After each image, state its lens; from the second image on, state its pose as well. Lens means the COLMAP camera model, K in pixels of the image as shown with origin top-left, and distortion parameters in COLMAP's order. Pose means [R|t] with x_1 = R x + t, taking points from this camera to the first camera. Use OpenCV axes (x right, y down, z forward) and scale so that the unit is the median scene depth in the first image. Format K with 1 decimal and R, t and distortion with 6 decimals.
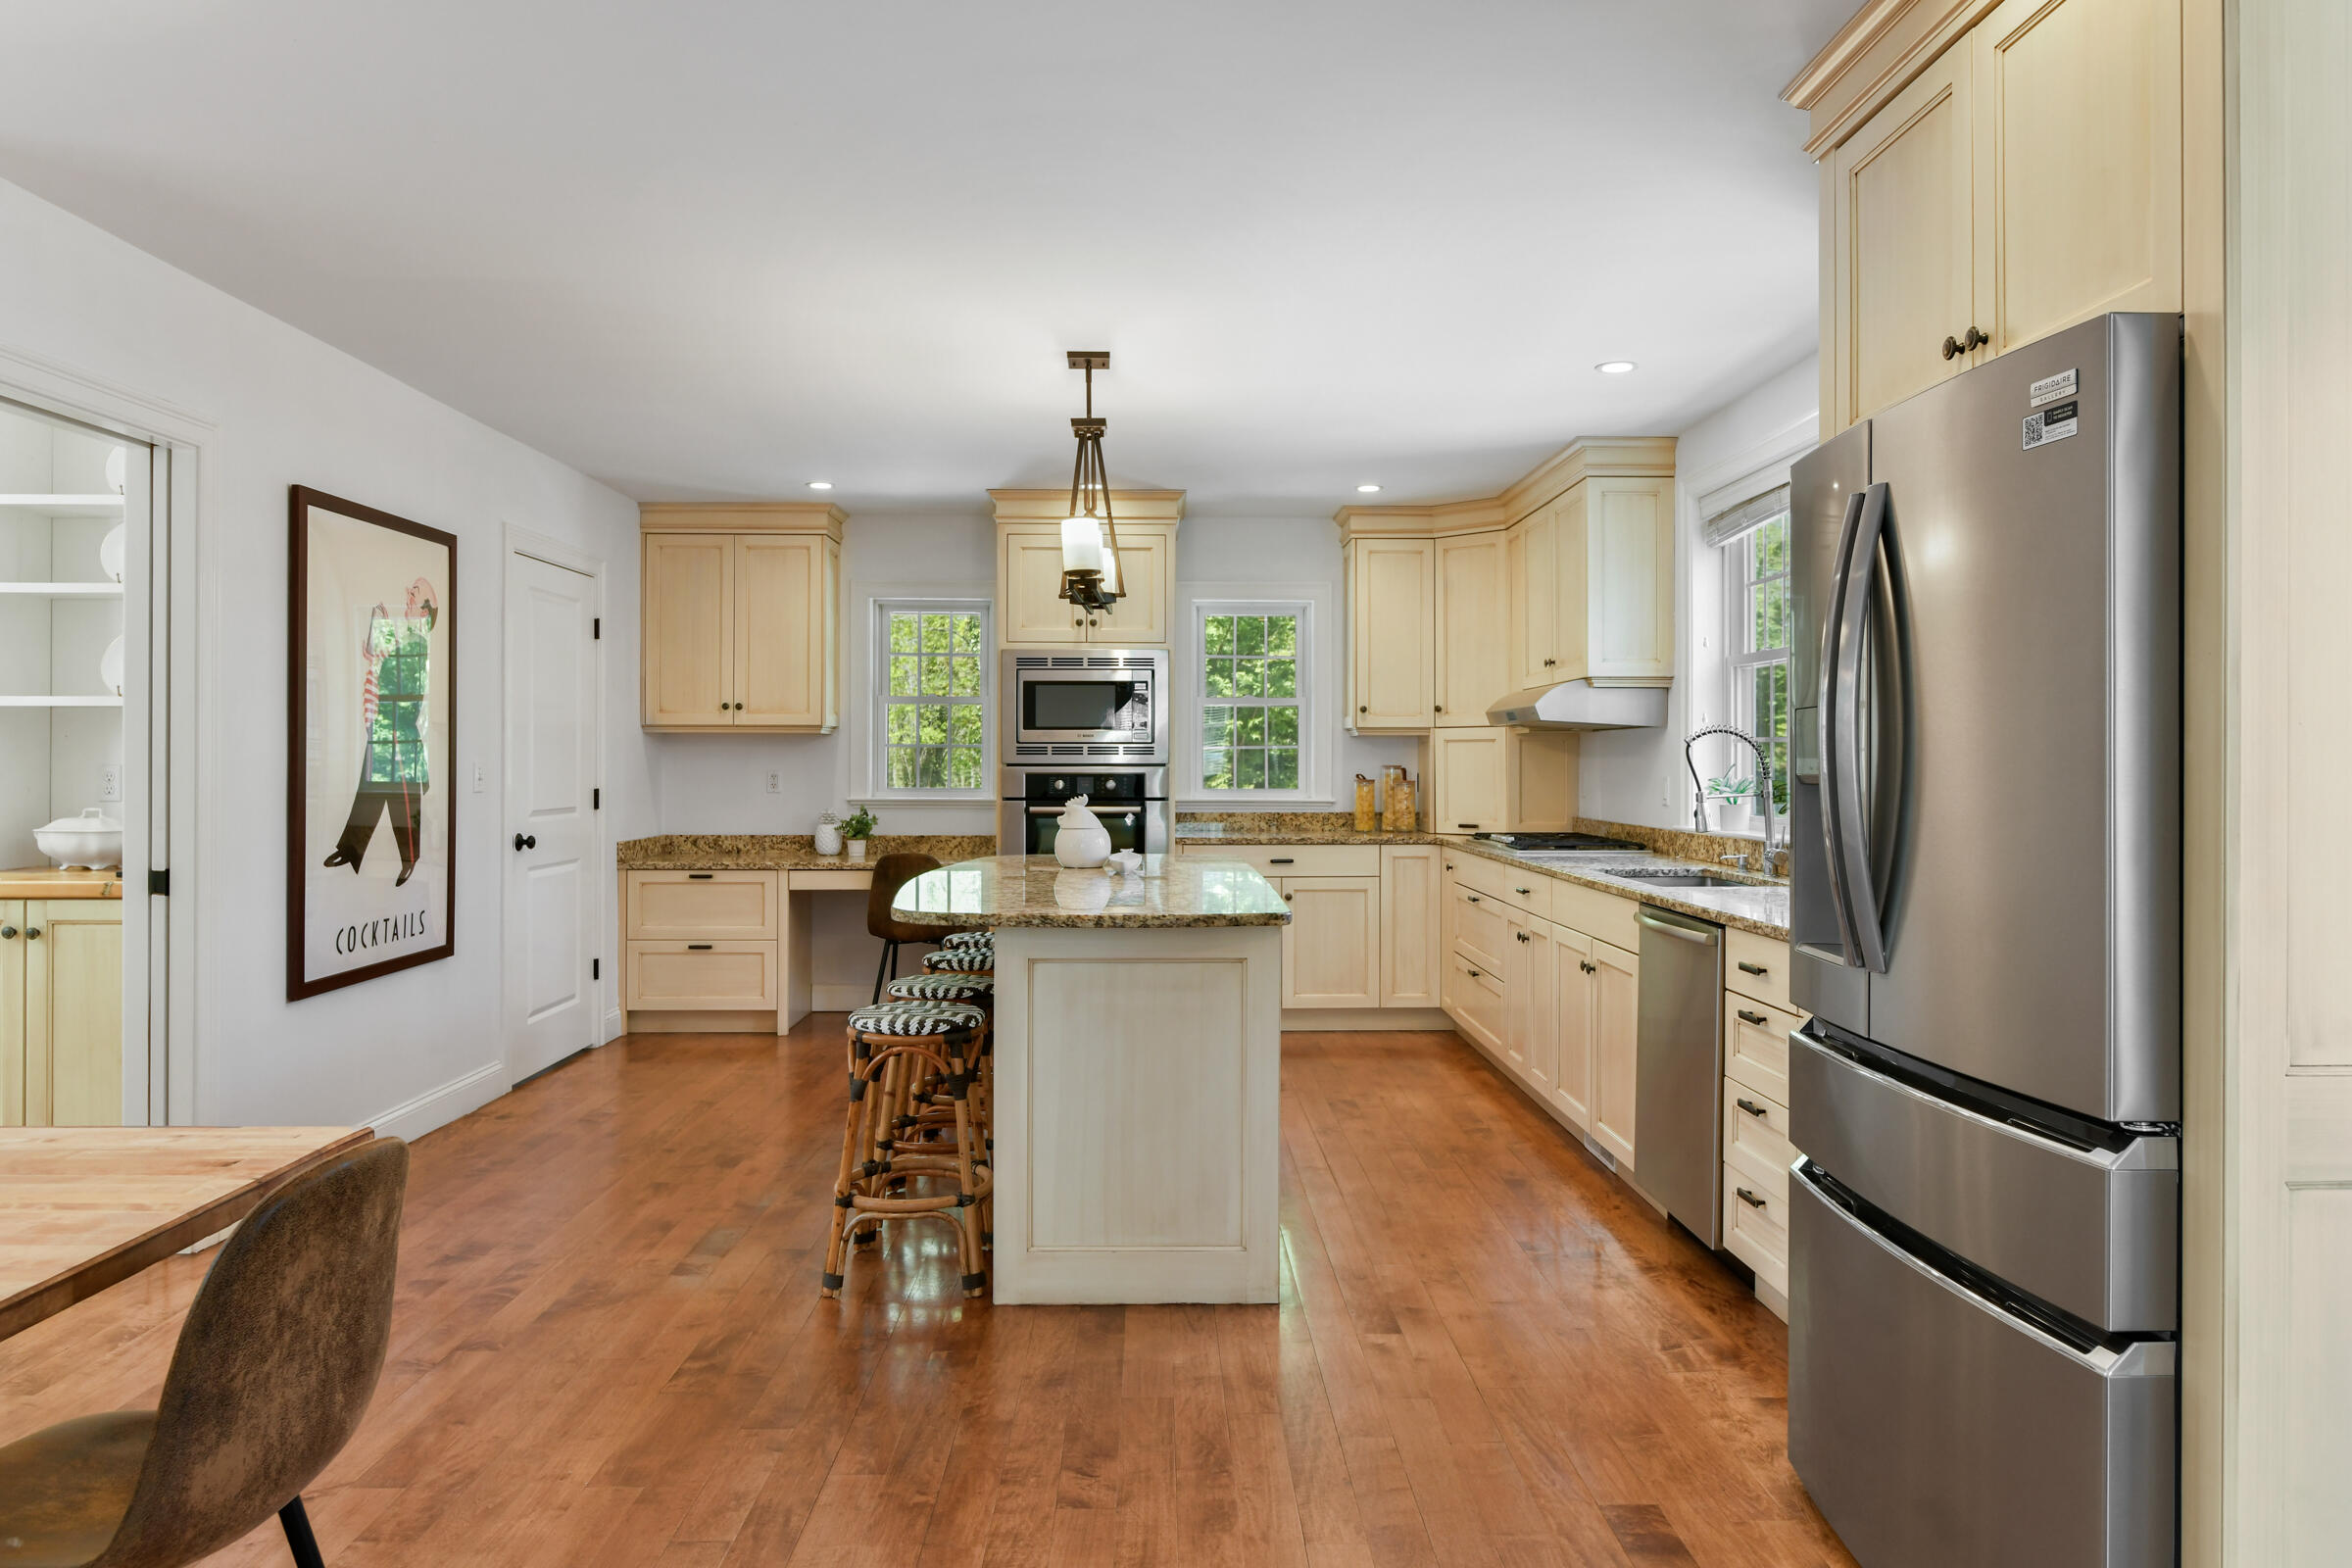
lens RADIAL K [[1532.5, 0, 1193.7], [0, 1532.5, 755.8], [0, 0, 1]] dist [-0.008626, 0.000257]
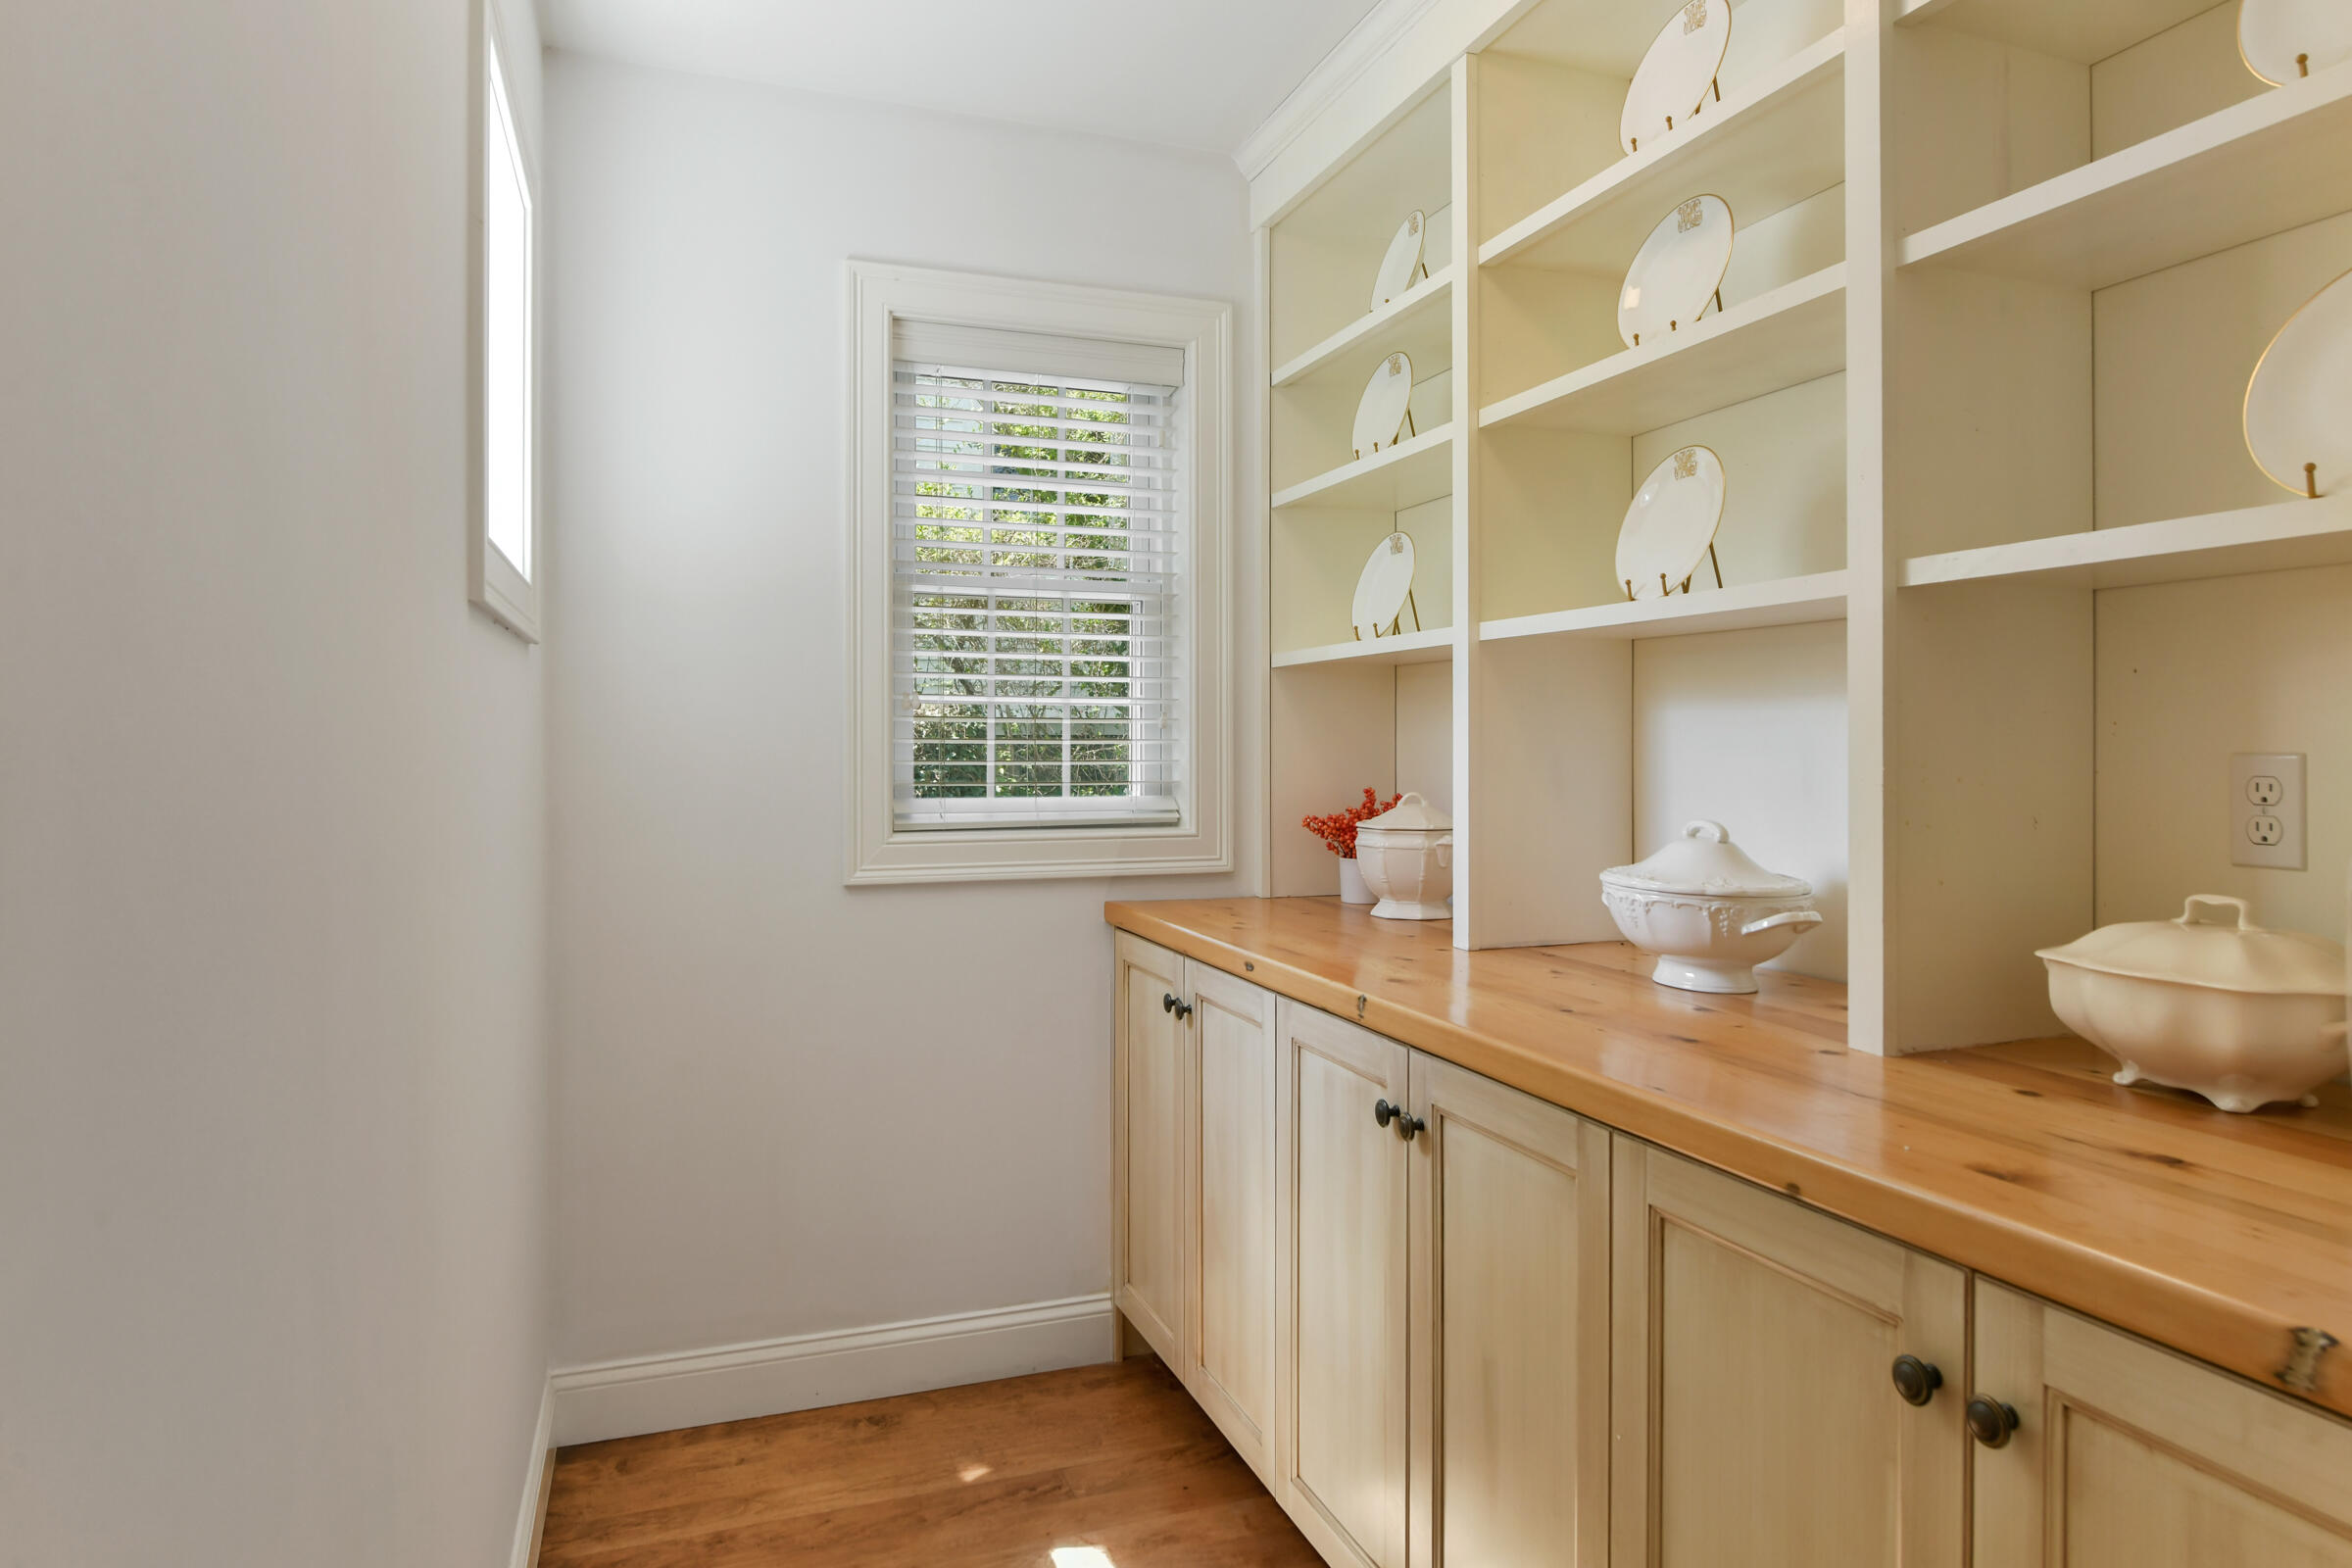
lens RADIAL K [[1431.3, 0, 1225.0], [0, 1431.3, 735.8], [0, 0, 1]] dist [-0.004886, -0.000445]
pose [[0.342076, -0.006727, -0.939648, -0.421236], [0.005149, 0.999973, -0.005284, 0.002657], [0.939658, -0.003031, 0.342101, 0.578900]]
